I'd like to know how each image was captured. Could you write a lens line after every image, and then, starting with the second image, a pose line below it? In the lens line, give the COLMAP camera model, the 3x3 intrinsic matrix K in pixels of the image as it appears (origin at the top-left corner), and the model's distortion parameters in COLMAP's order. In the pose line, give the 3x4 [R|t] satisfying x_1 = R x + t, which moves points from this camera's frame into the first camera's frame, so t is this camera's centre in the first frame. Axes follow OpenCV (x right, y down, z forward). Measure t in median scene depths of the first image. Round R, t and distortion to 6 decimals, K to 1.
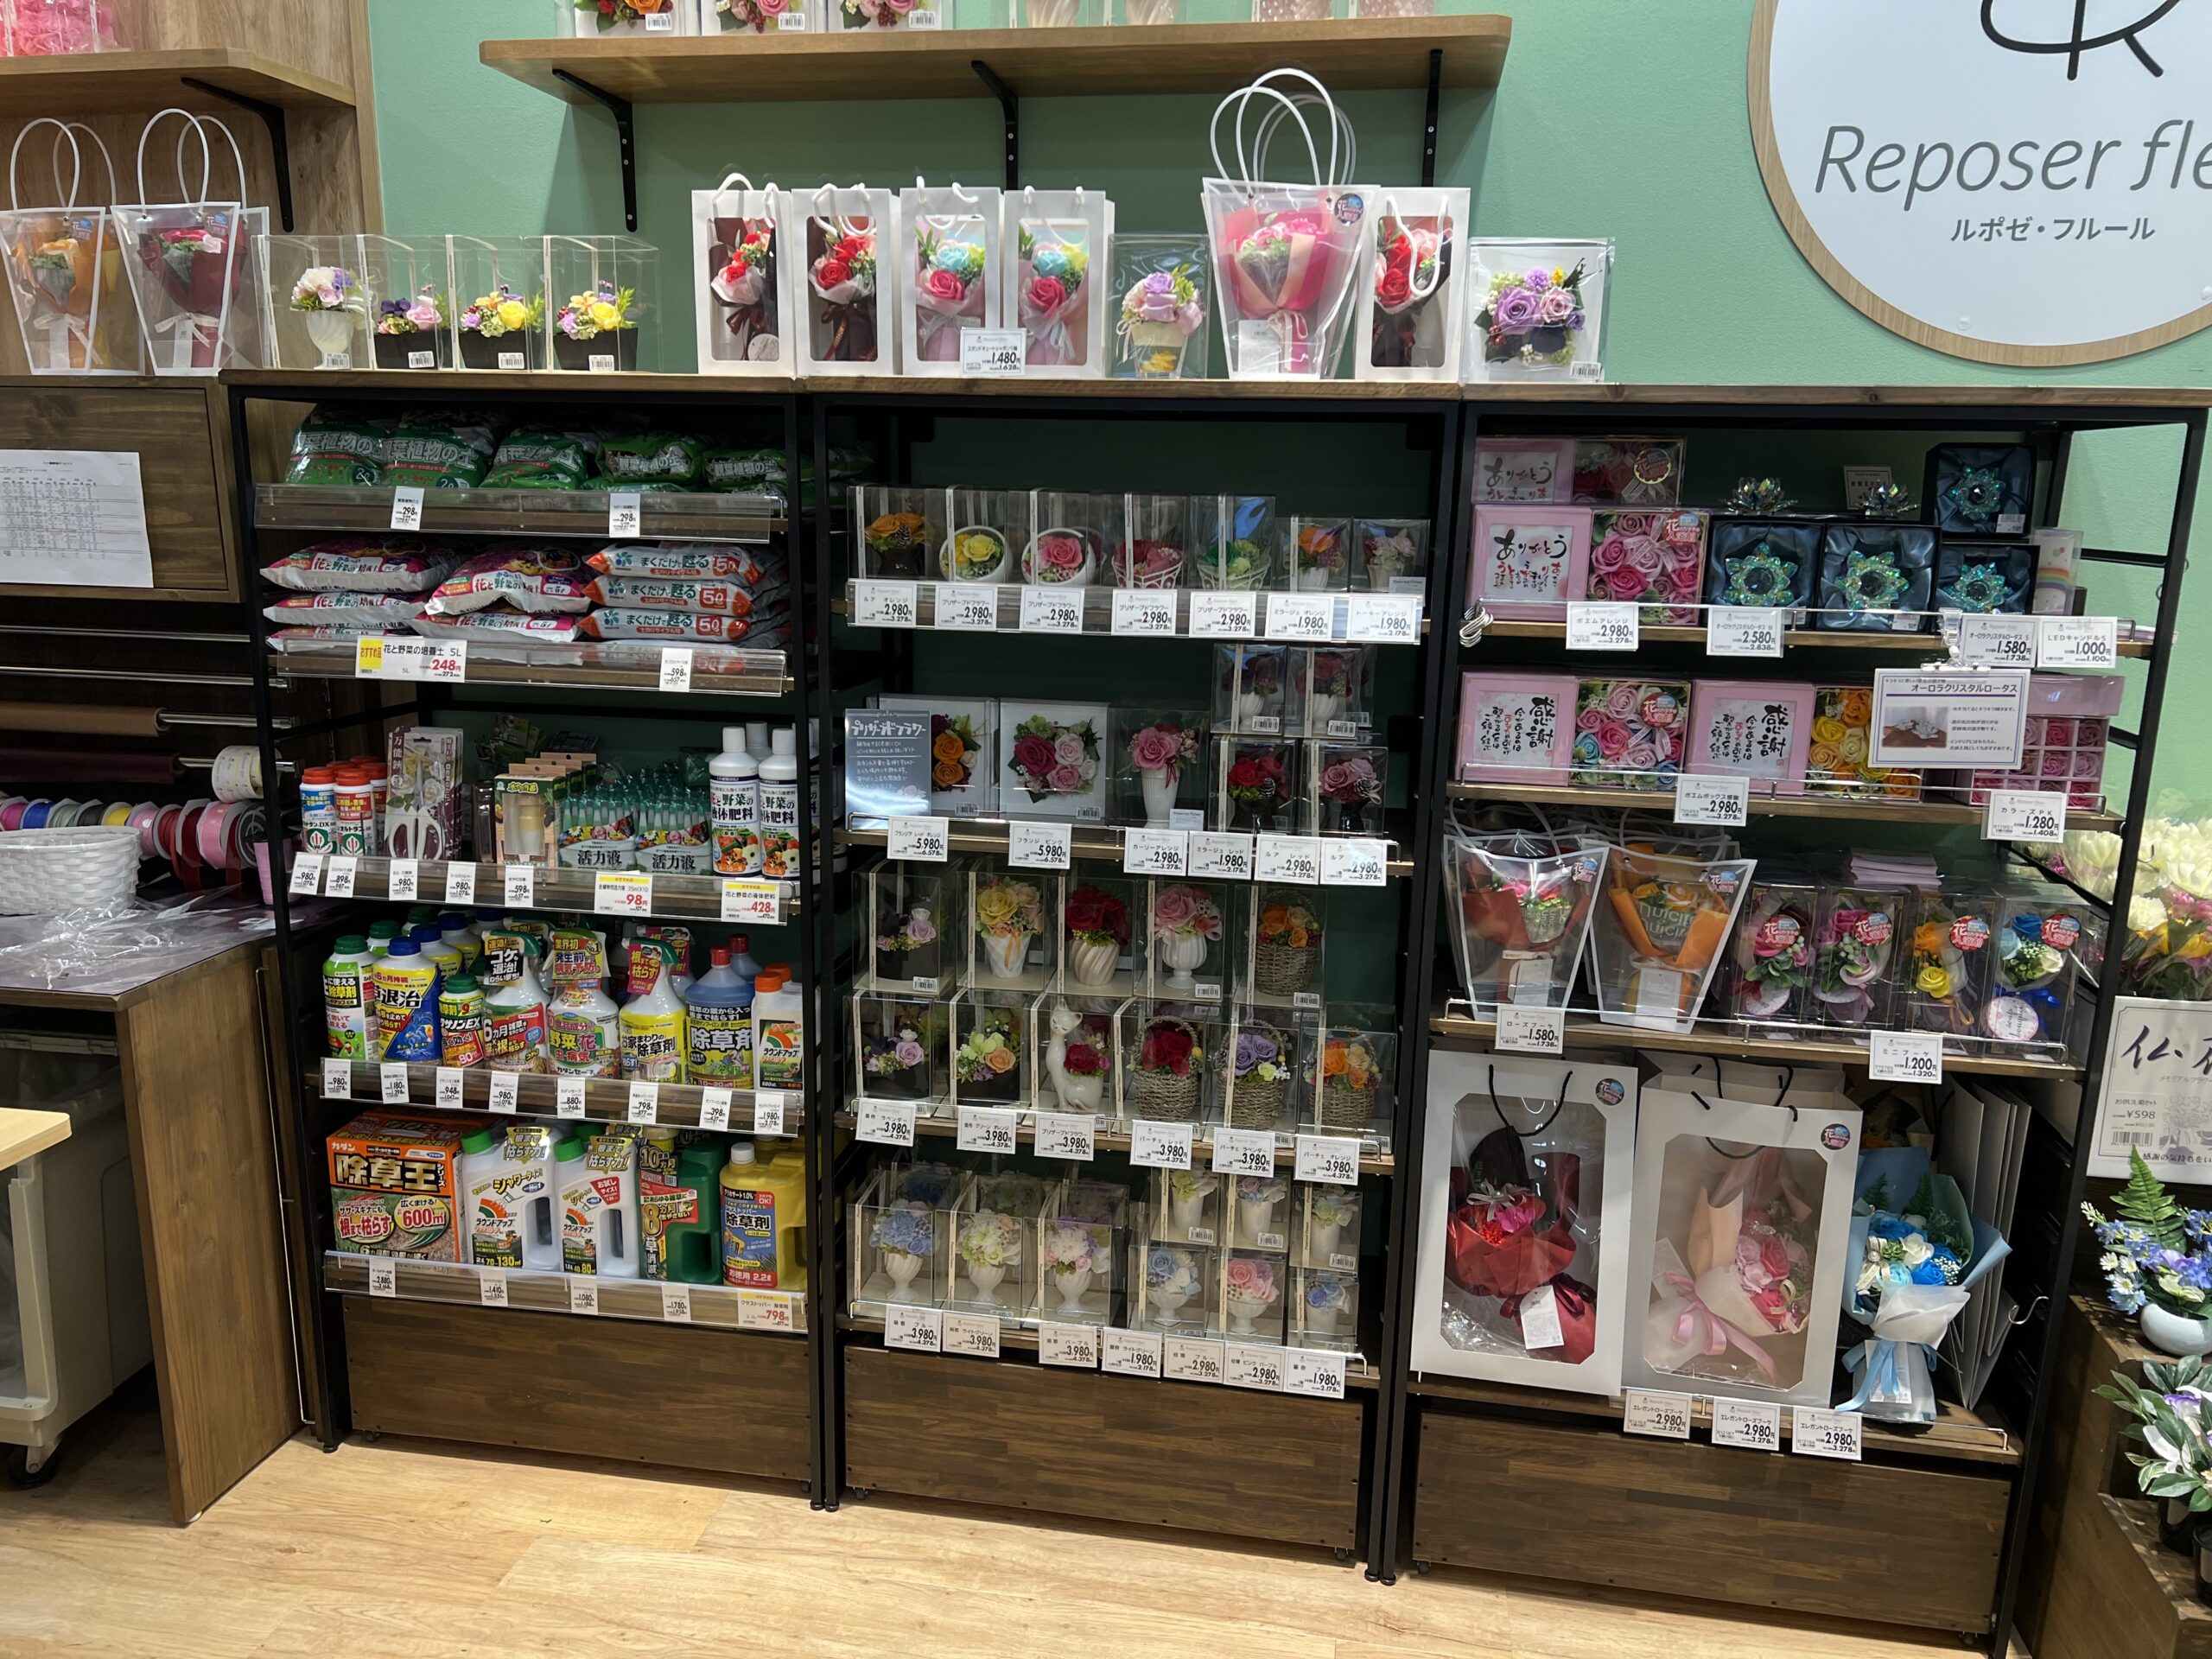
lens RADIAL K [[1649.4, 0, 1106.0], [0, 1649.4, 829.5], [0, 0, 1]] dist [0.067295, -0.075136]
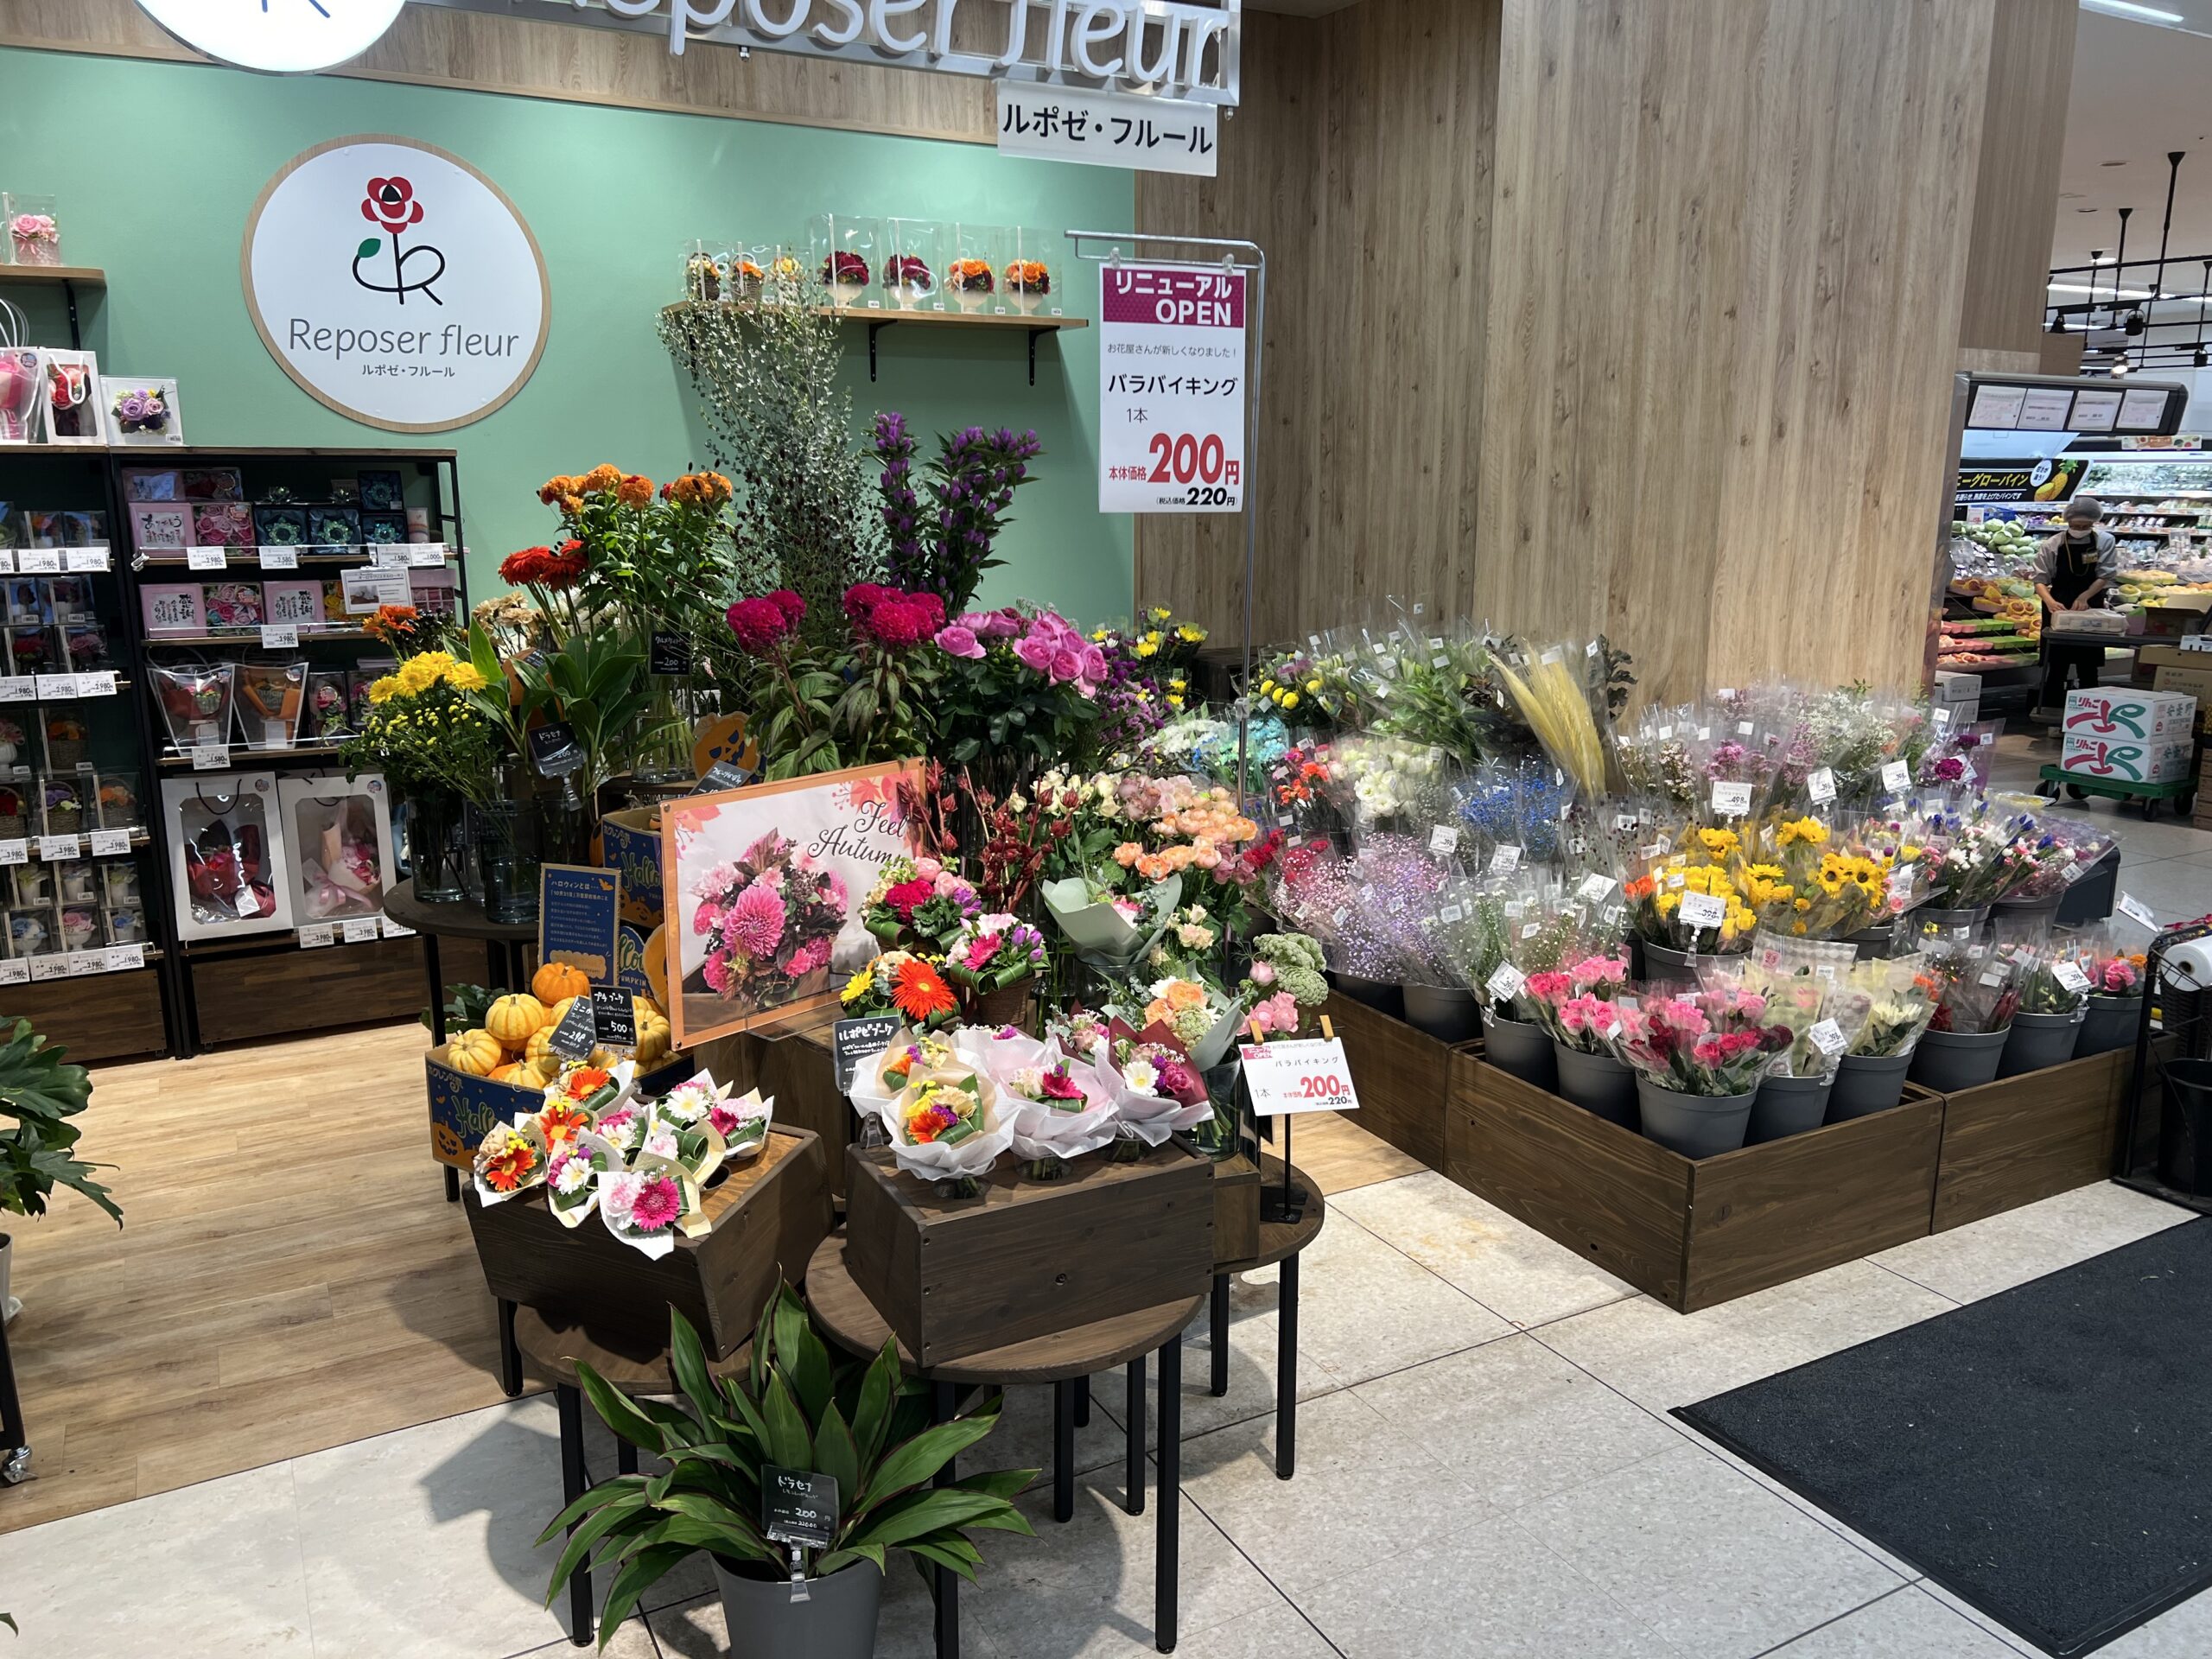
lens RADIAL K [[1629.8, 0, 1107.0], [0, 1629.8, 833.1], [0, 0, 1]] dist [0.063608, -0.064128]
pose [[0.781819, -0.155859, 0.603712, -0.126500], [0.145970, 0.987098, 0.065803, 0.240281], [-0.606179, 0.036678, 0.794482, -1.294843]]
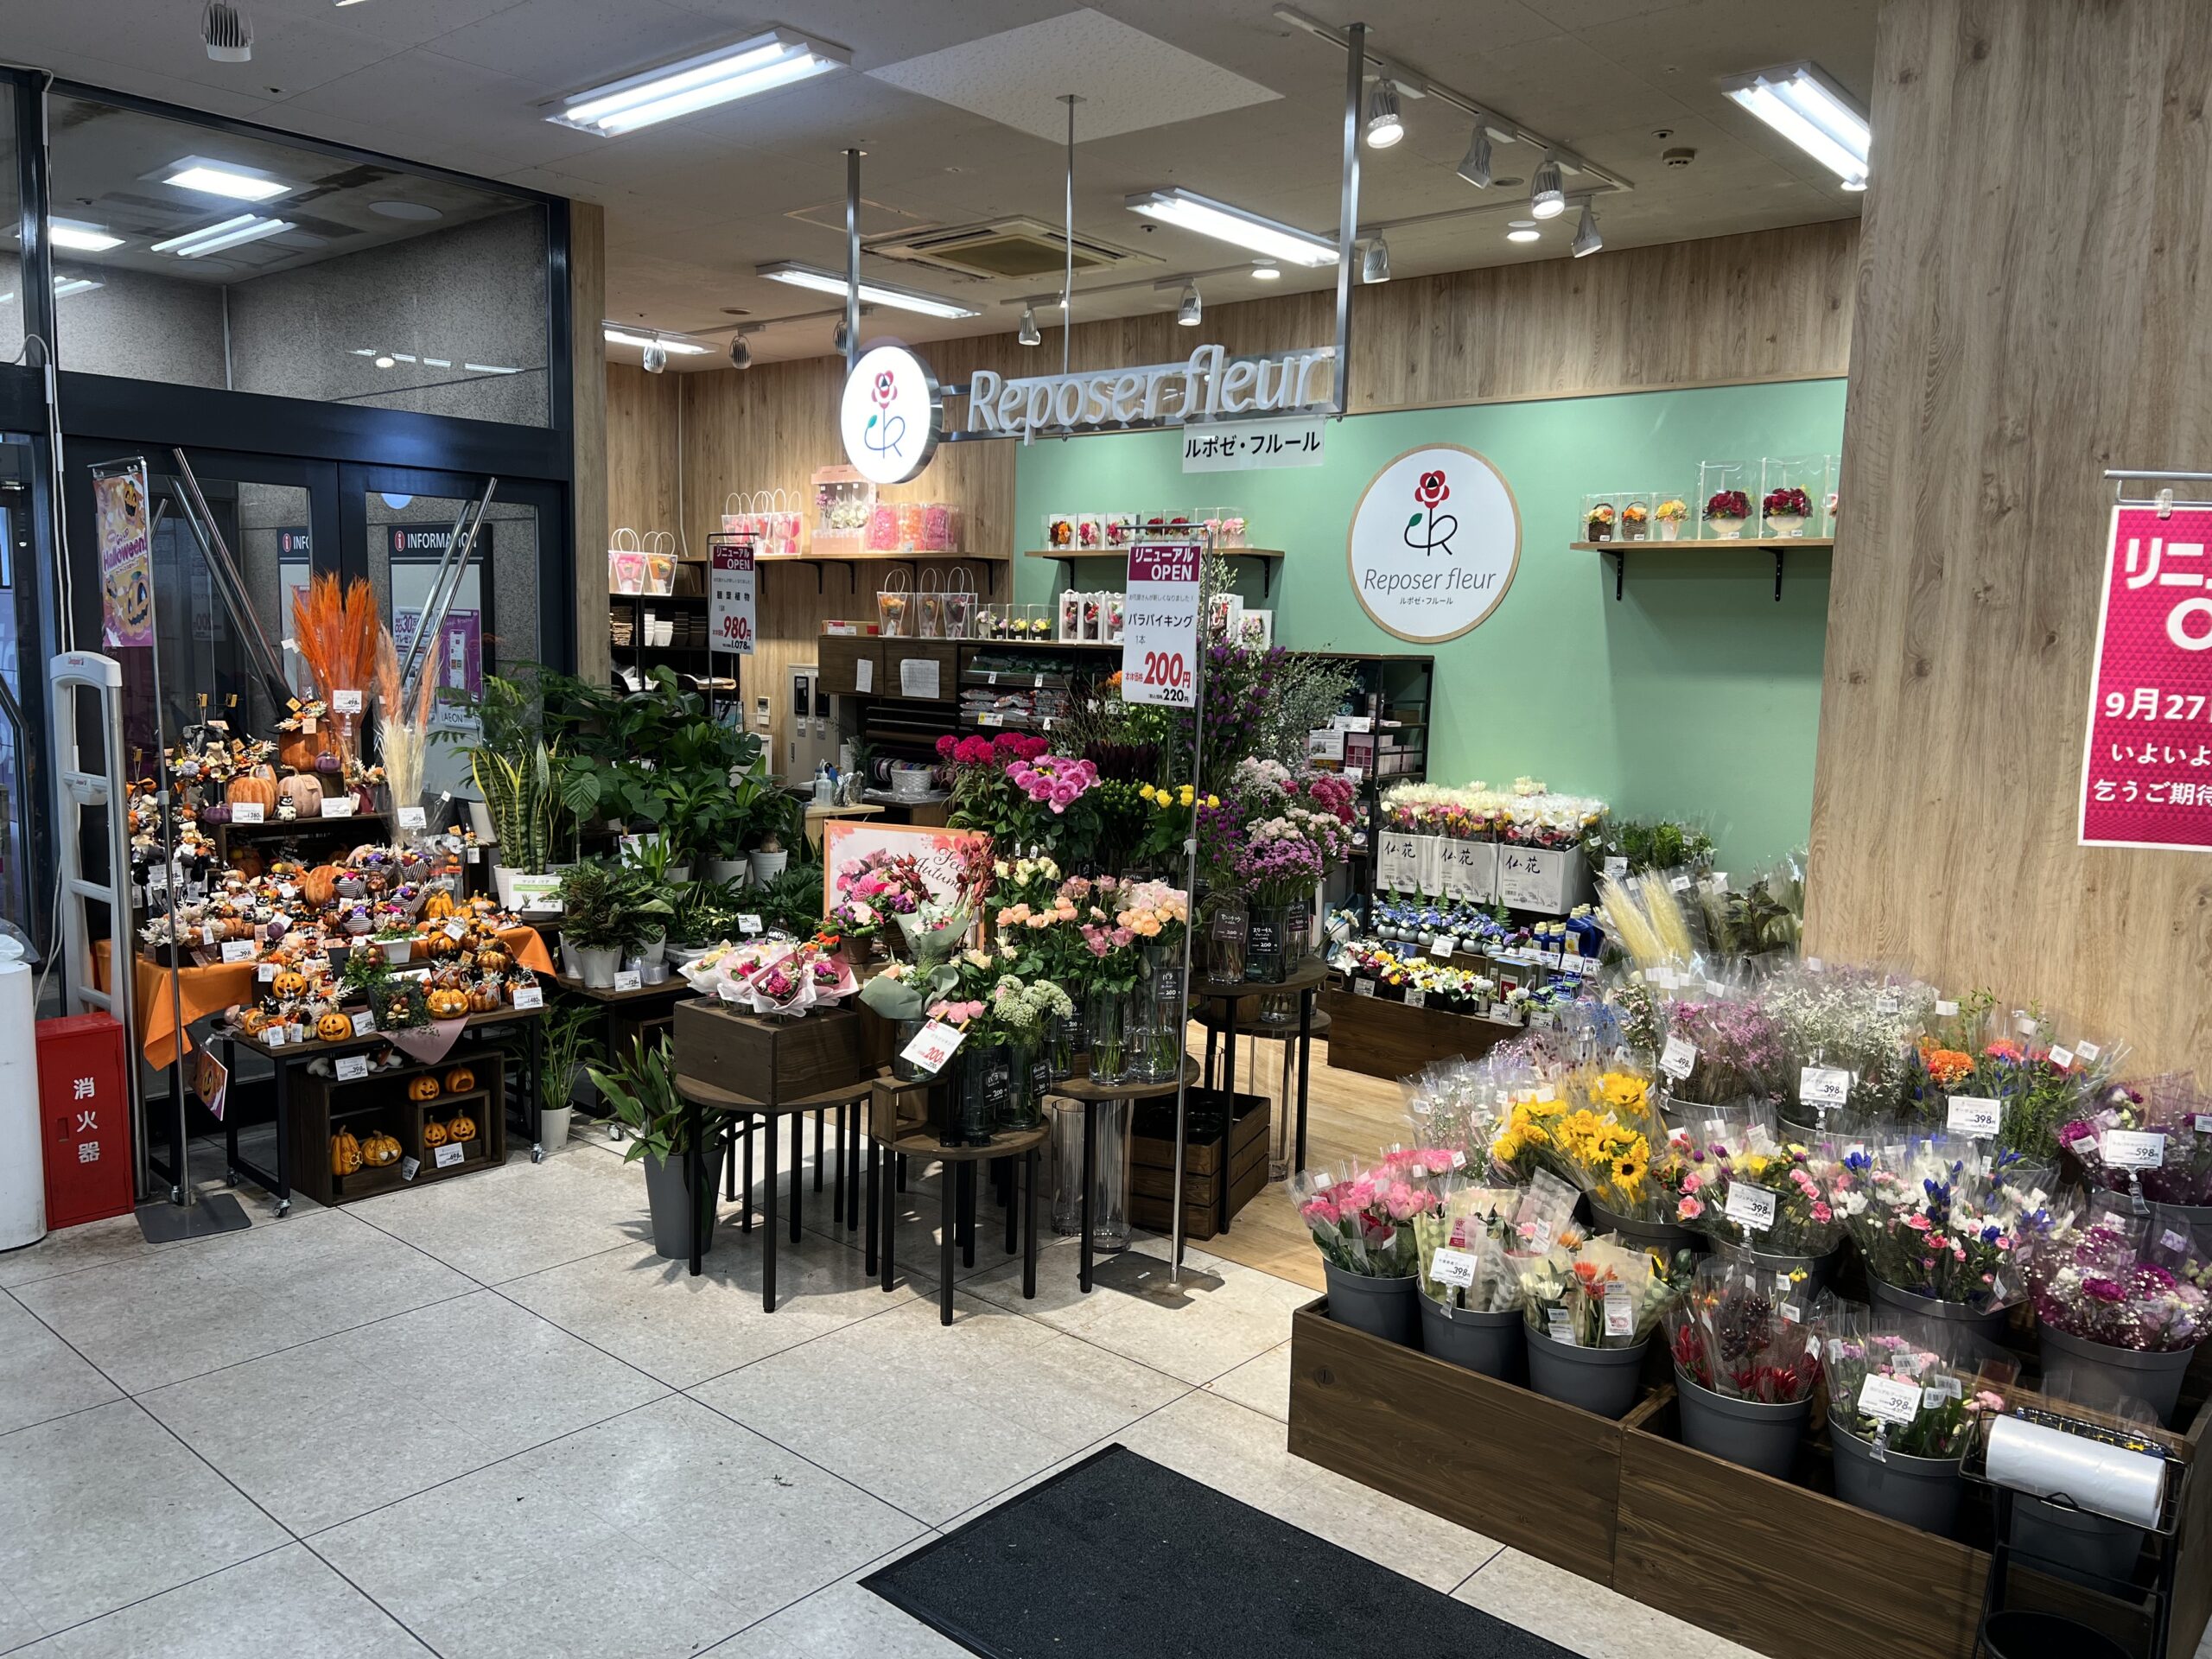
lens RADIAL K [[1649.4, 0, 1106.0], [0, 1649.4, 829.5], [0, 0, 1]] dist [0.067295, -0.075136]
pose [[0.853296, 0.066647, -0.517150, 1.732944], [-0.120016, 0.990272, -0.070406, 0.370276], [0.507426, 0.122144, 0.852994, -1.965477]]
